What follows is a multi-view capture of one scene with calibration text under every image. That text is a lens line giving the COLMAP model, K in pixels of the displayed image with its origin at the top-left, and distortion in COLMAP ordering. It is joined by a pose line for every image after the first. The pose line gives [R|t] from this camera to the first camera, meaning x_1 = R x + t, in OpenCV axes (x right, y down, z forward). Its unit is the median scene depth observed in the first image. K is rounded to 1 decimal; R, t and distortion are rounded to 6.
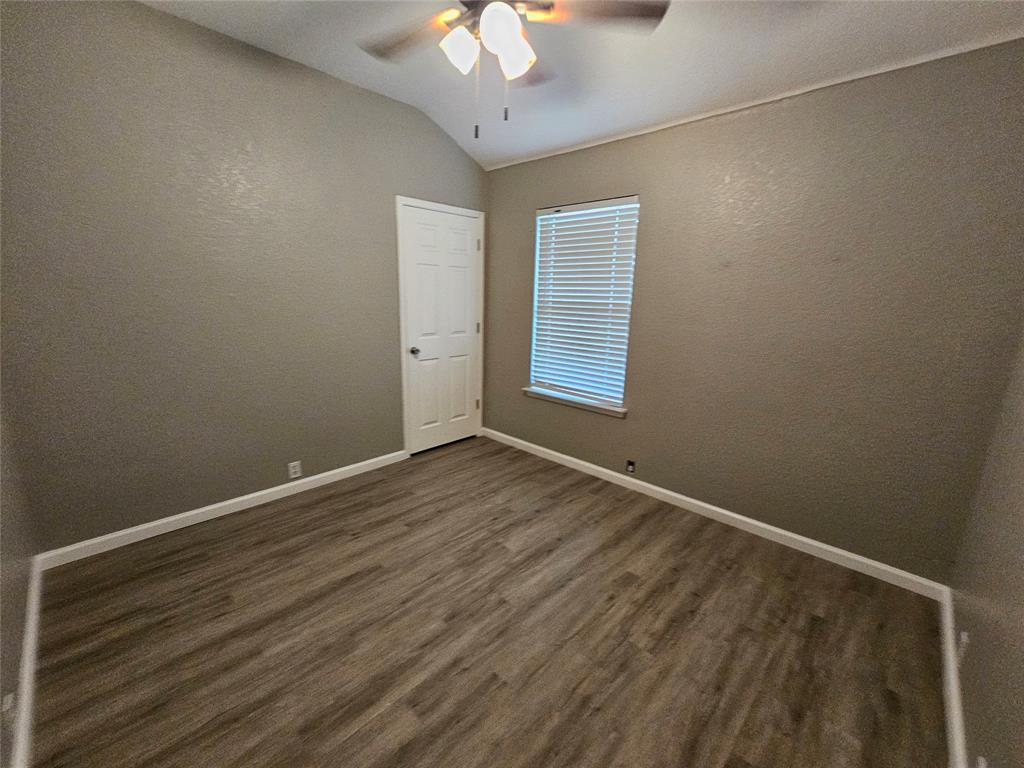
lens RADIAL K [[419.2, 0, 511.3], [0, 419.2, 383.7], [0, 0, 1]] dist [-0.001281, 0.001249]
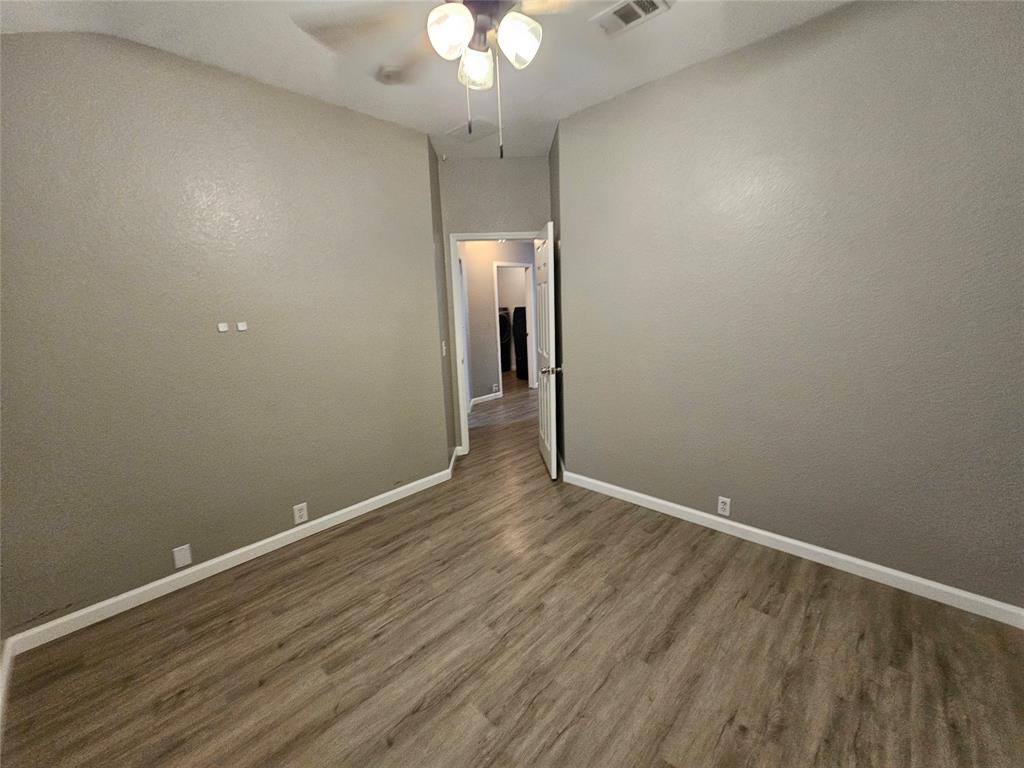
lens RADIAL K [[419.2, 0, 511.6], [0, 419.2, 383.5], [0, 0, 1]] dist [-0.001281, 0.001249]
pose [[-0.999936, 0.011267, 0.001368, -0.072748], [0.010897, 0.919375, 0.393232, -0.379450], [0.003172, 0.393221, -0.919438, 1.631276]]
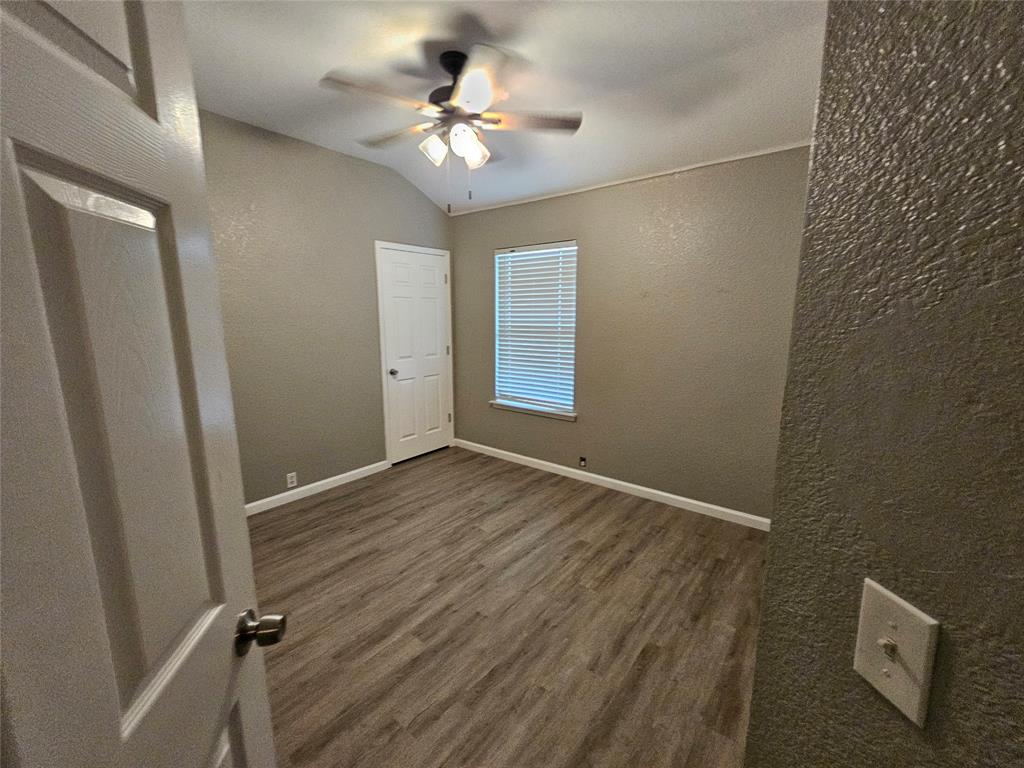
lens RADIAL K [[419.2, 0, 510.5], [0, 419.2, 385.1], [0, 0, 1]] dist [-0.001281, 0.001249]
pose [[0.995761, -0.040066, 0.082791, -0.014379], [0.043699, 0.998138, -0.042545, 0.033171], [-0.080933, 0.045982, 0.995658, -0.275854]]
